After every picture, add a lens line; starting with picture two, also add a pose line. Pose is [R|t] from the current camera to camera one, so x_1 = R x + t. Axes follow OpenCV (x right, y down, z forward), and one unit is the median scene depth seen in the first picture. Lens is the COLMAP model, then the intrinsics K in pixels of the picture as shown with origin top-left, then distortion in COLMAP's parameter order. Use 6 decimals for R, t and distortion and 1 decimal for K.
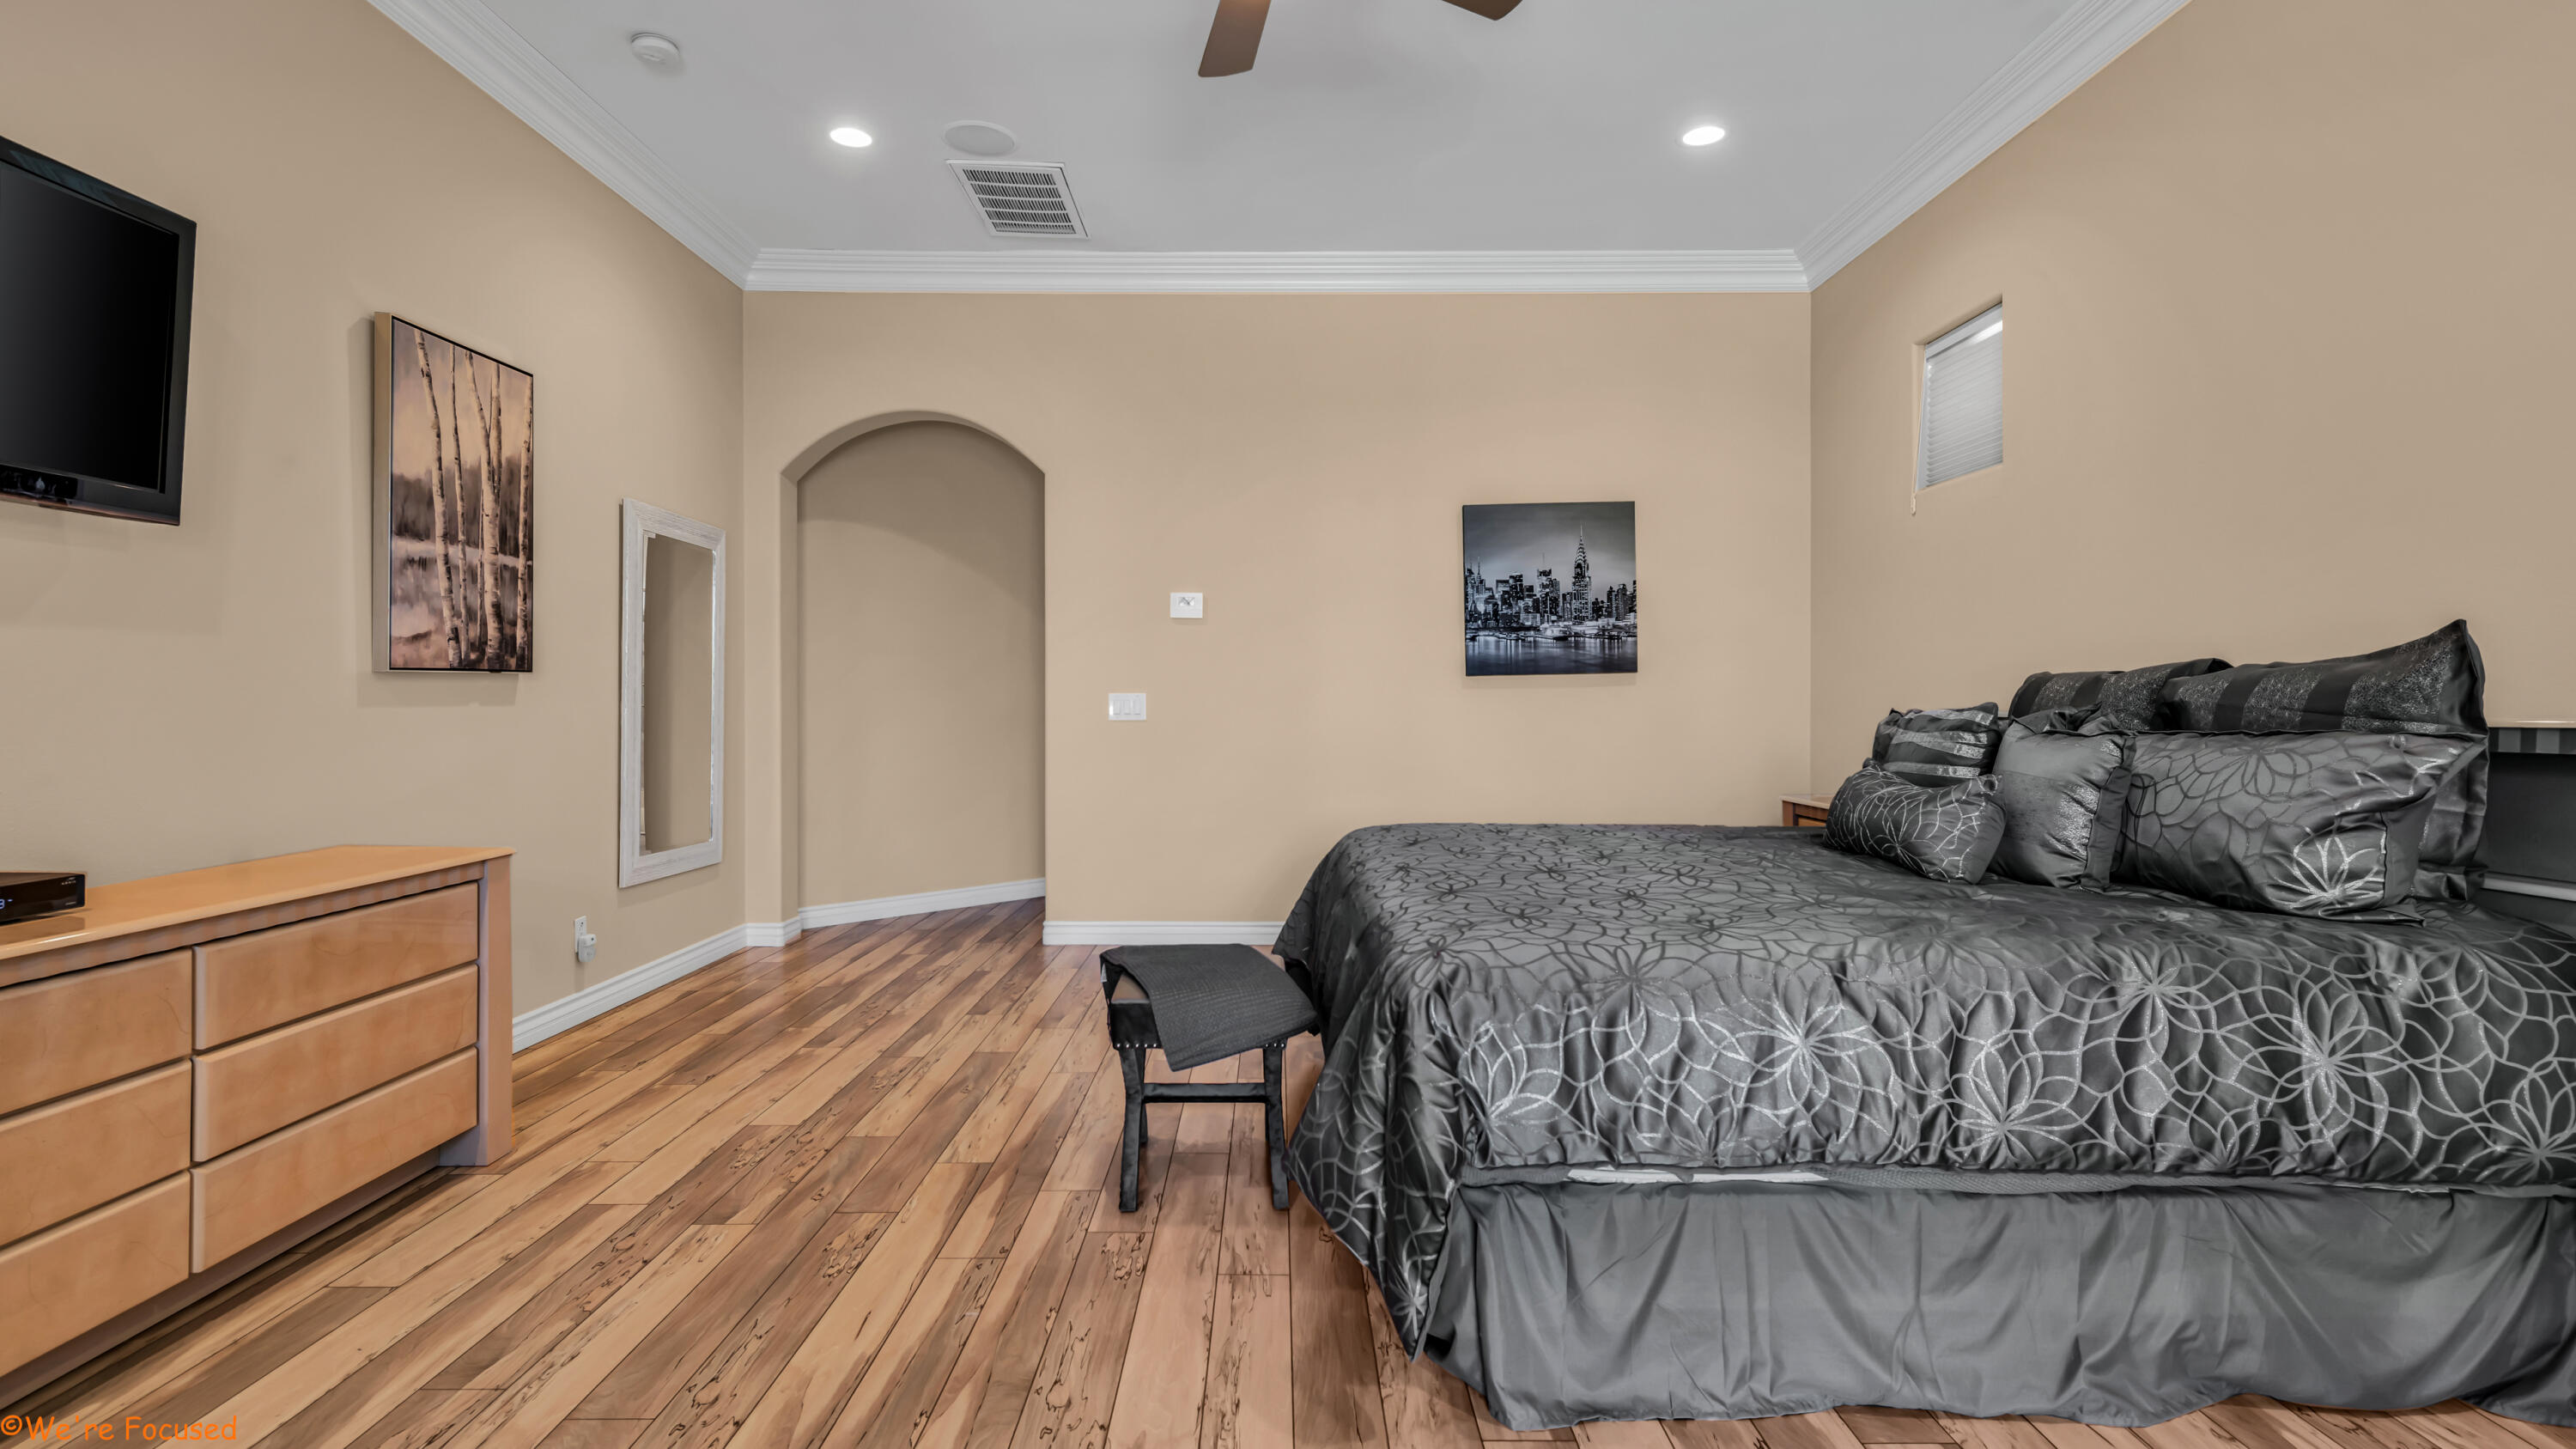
lens RADIAL K [[1241.8, 0, 1276.4], [0, 1241.8, 687.1], [0, 0, 1]] dist [0.001382, 0.000052]
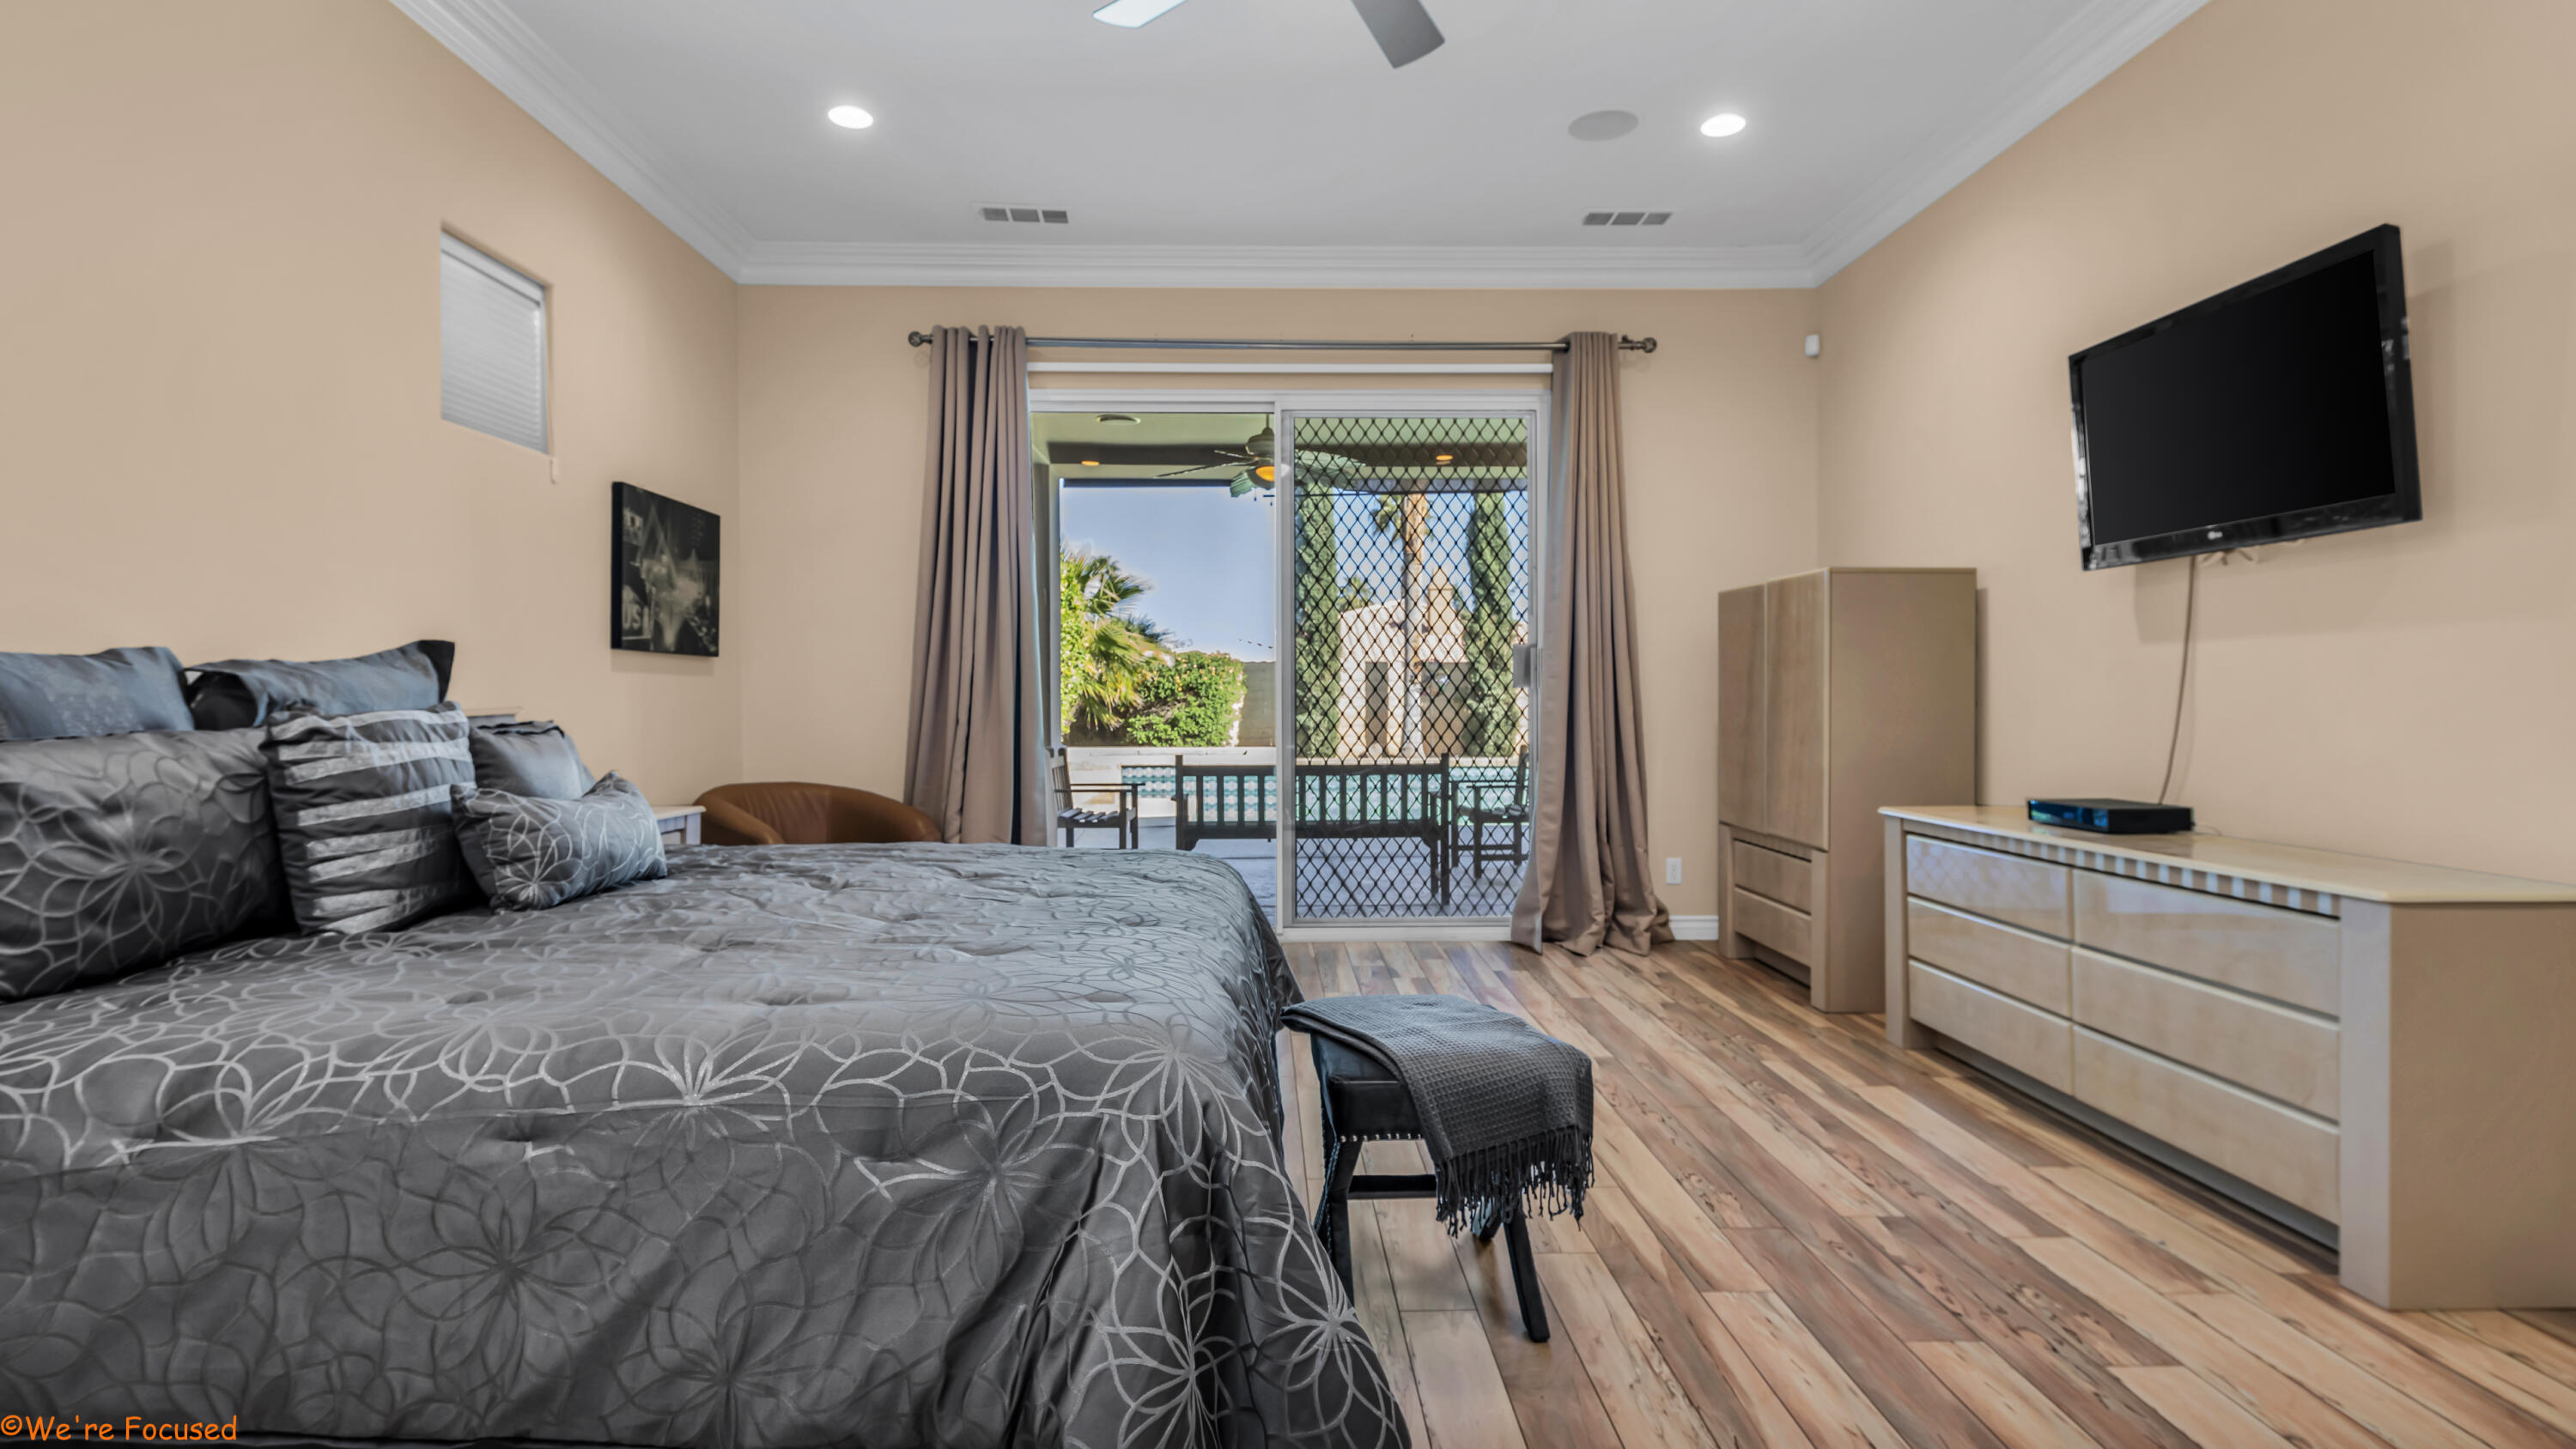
lens RADIAL K [[1241.4, 0, 1276.4], [0, 1241.4, 687.1], [0, 0, 1]] dist [0.001382, 0.000052]
pose [[-0.999709, 0.003201, -0.023928, 0.056953], [0.003681, 0.999792, -0.020073, 0.024472], [0.023858, -0.020155, -0.999512, 1.949723]]
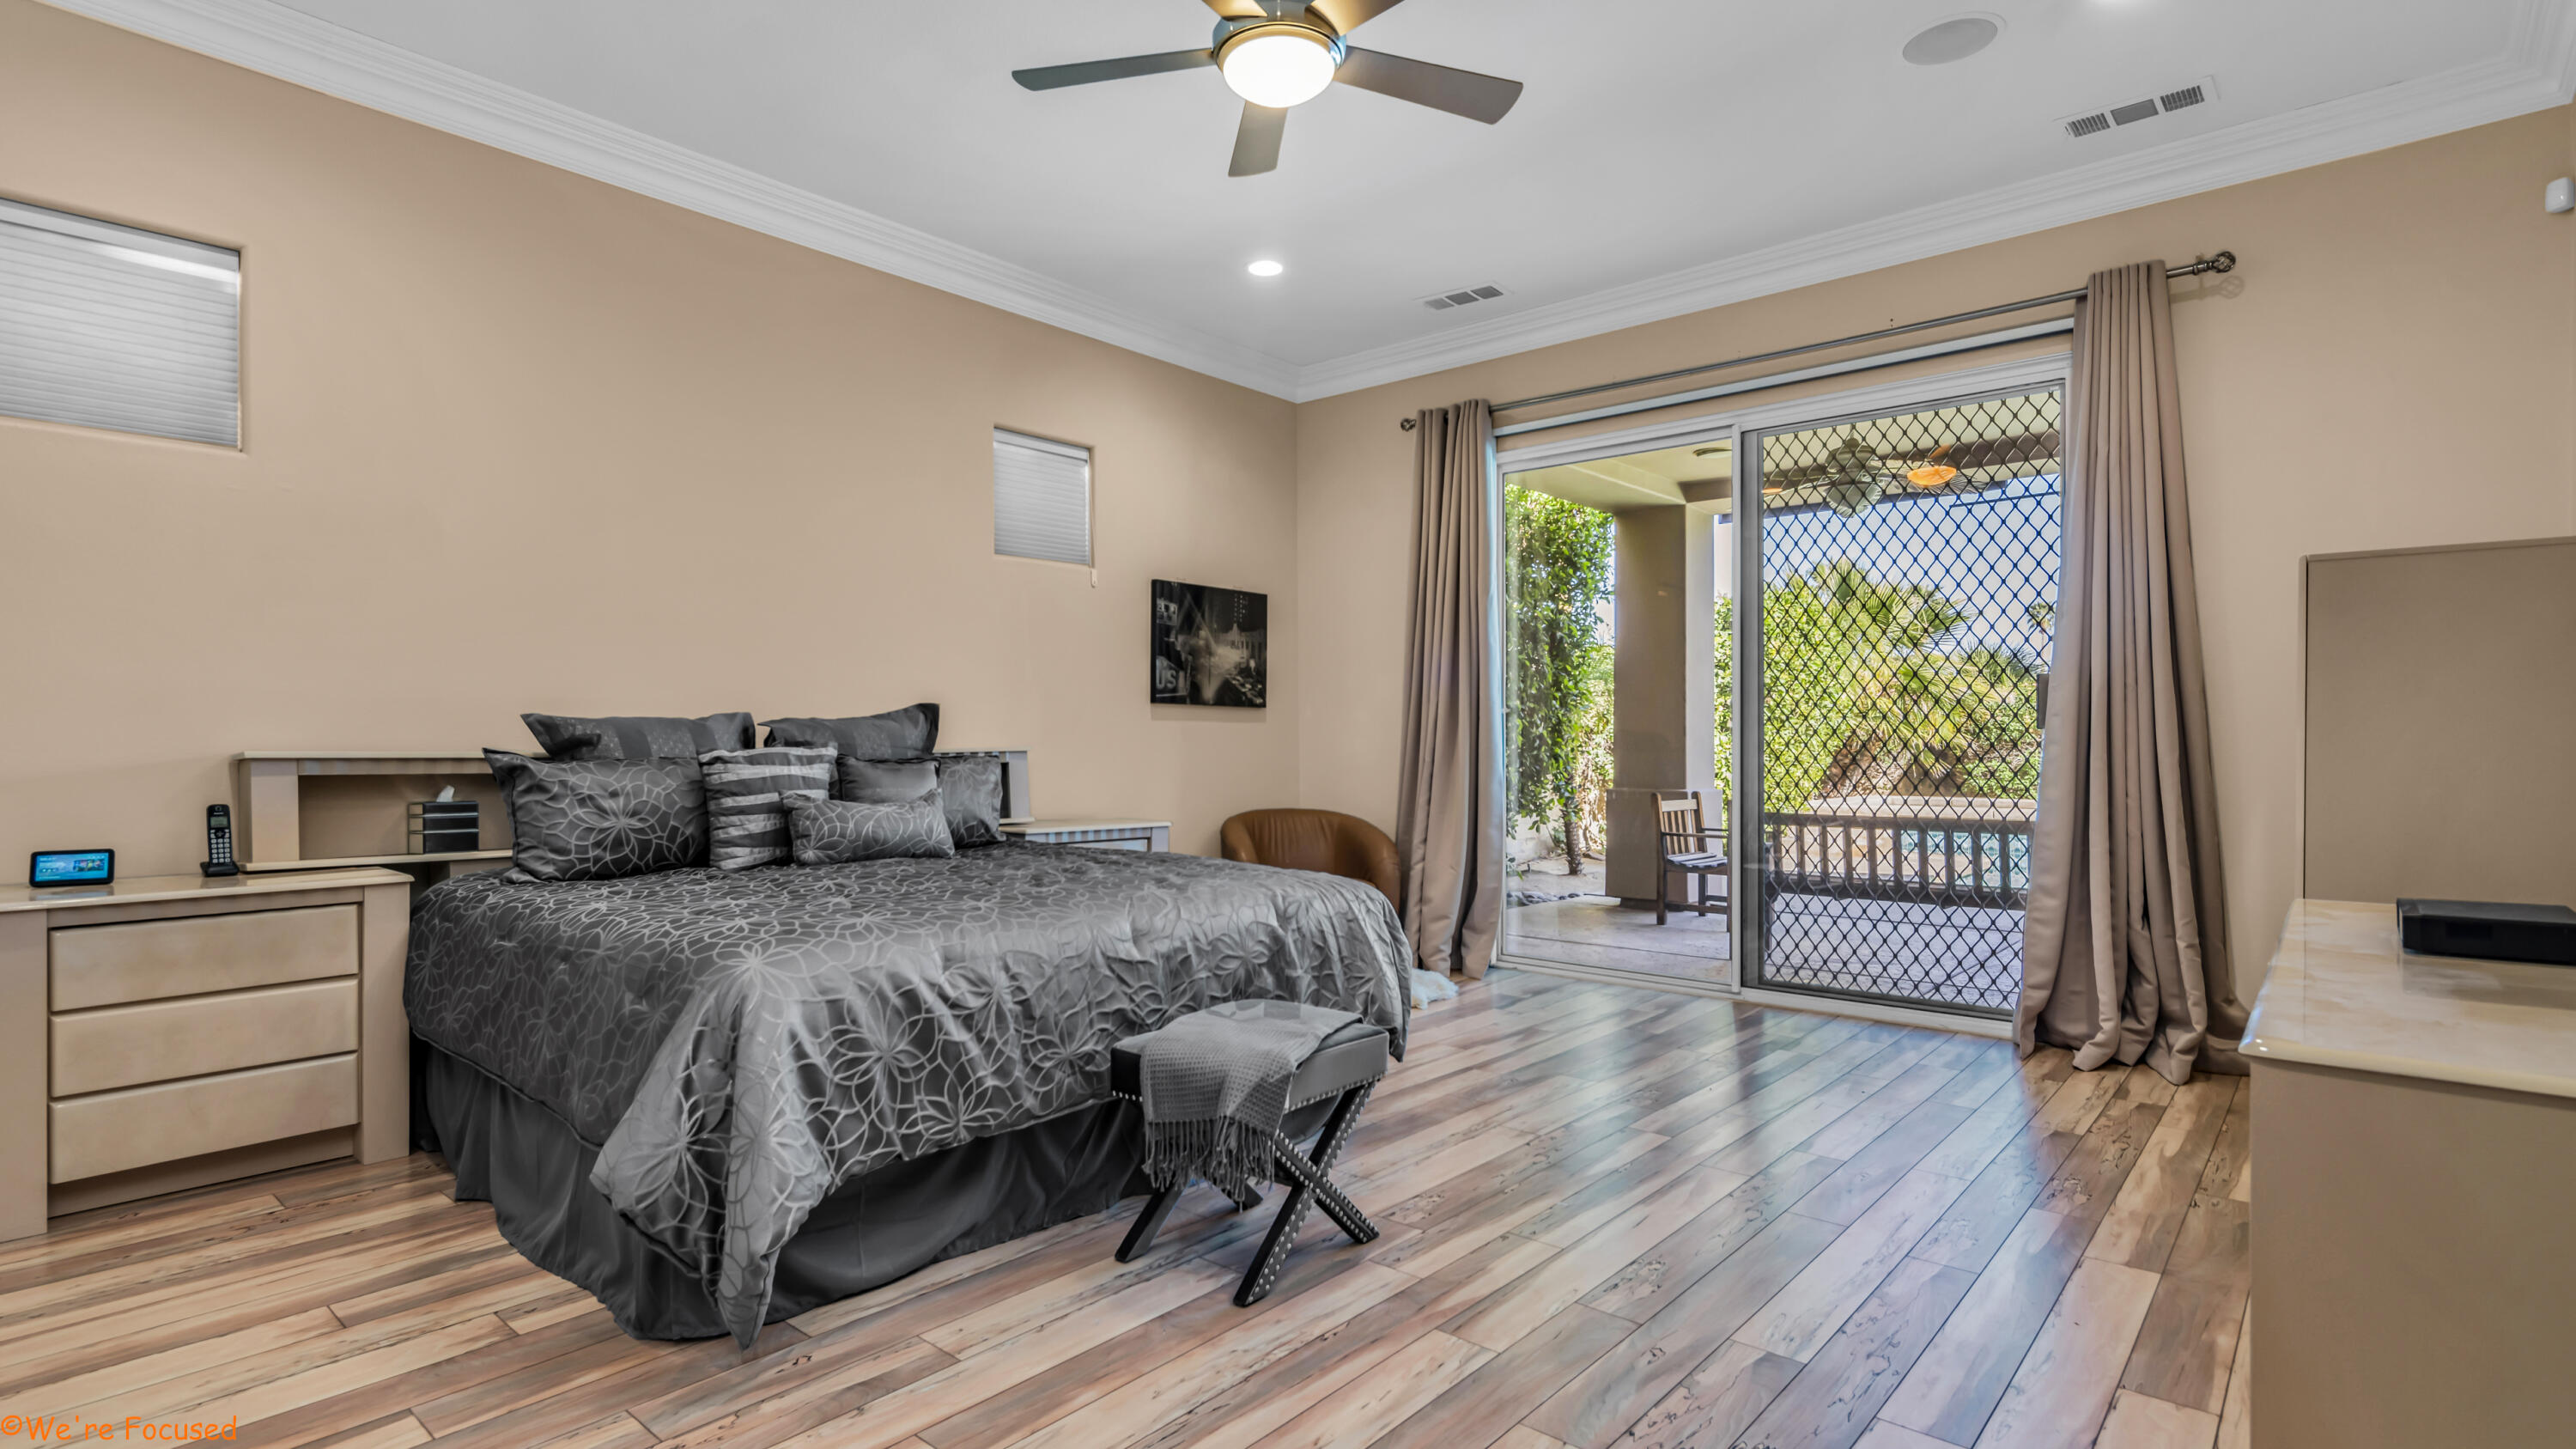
lens RADIAL K [[1256.4, 0, 1271.9], [0, 1256.4, 730.7], [0, 0, 1]] dist [0.008572, -0.000705]
pose [[-0.753683, 0.006697, 0.657204, -0.741279], [-0.006310, 0.999828, -0.017424, 0.023849], [-0.657207, -0.017280, -0.753512, 1.836679]]
